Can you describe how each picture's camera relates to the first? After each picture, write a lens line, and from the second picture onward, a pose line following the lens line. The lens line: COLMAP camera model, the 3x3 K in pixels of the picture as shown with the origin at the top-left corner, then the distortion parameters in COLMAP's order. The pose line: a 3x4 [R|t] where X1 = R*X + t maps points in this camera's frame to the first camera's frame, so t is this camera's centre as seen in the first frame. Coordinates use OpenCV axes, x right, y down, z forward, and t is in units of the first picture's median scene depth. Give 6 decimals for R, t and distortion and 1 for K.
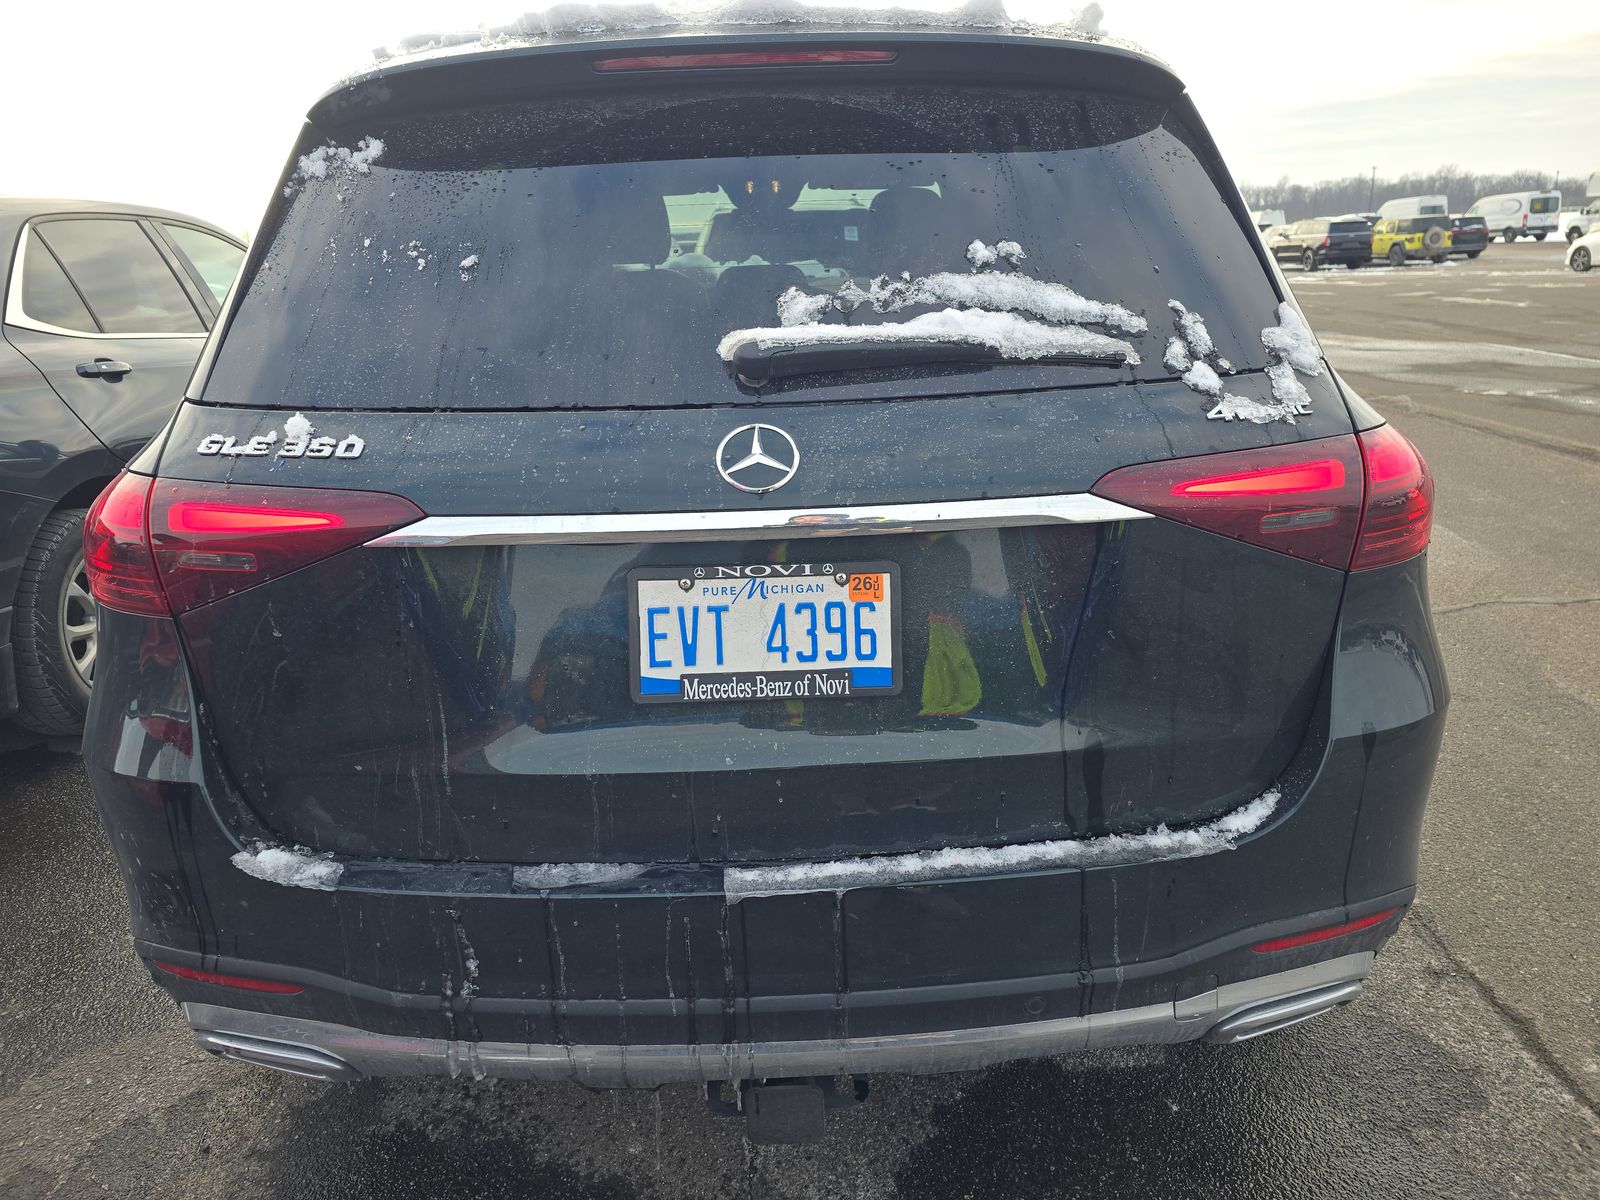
lens RADIAL K [[1087.4, 0, 800.0], [0, 1087.4, 600.0], [0, 0, 1]] dist [0.025450, -0.003670]
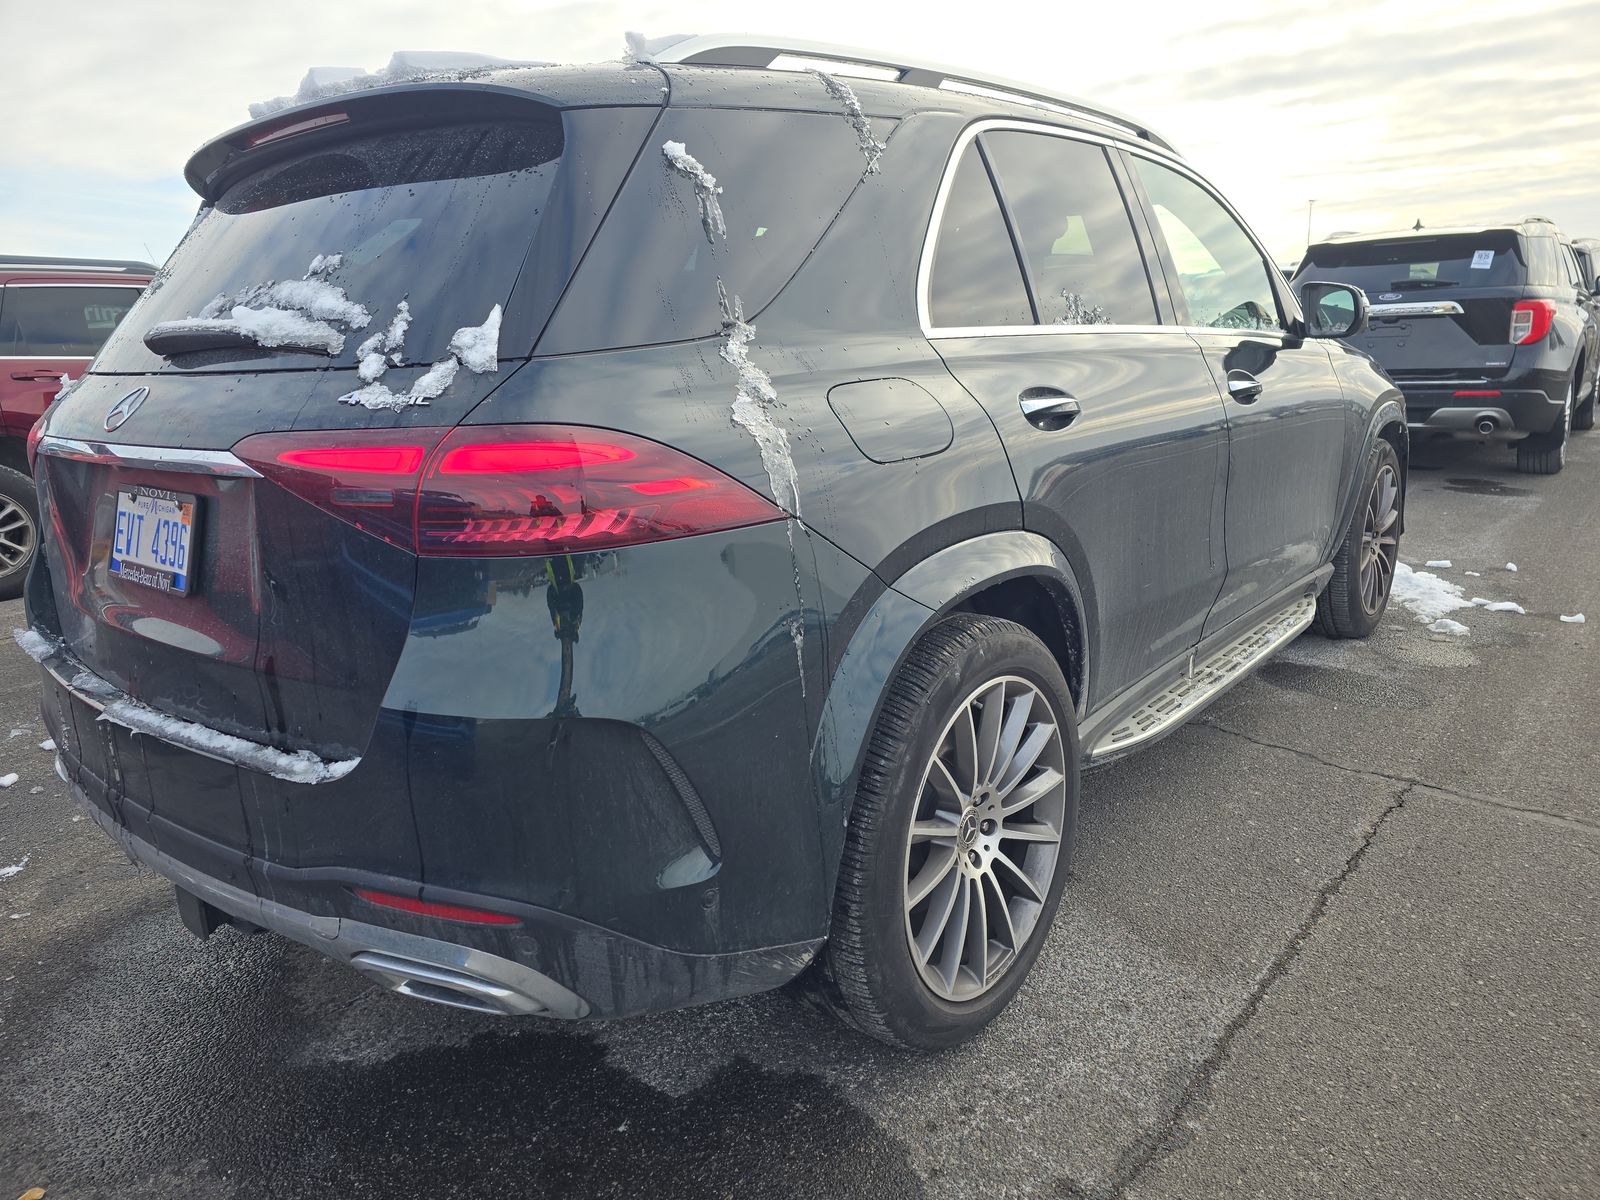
lens RADIAL K [[1087.4, 0, 800.0], [0, 1087.4, 600.0], [0, 0, 1]] dist [0.025450, -0.003670]
pose [[0.770113, 0.159693, -0.617596, 1.435407], [-0.186769, 0.982178, 0.021071, -0.074076], [0.609954, 0.099121, 0.786213, 0.402634]]
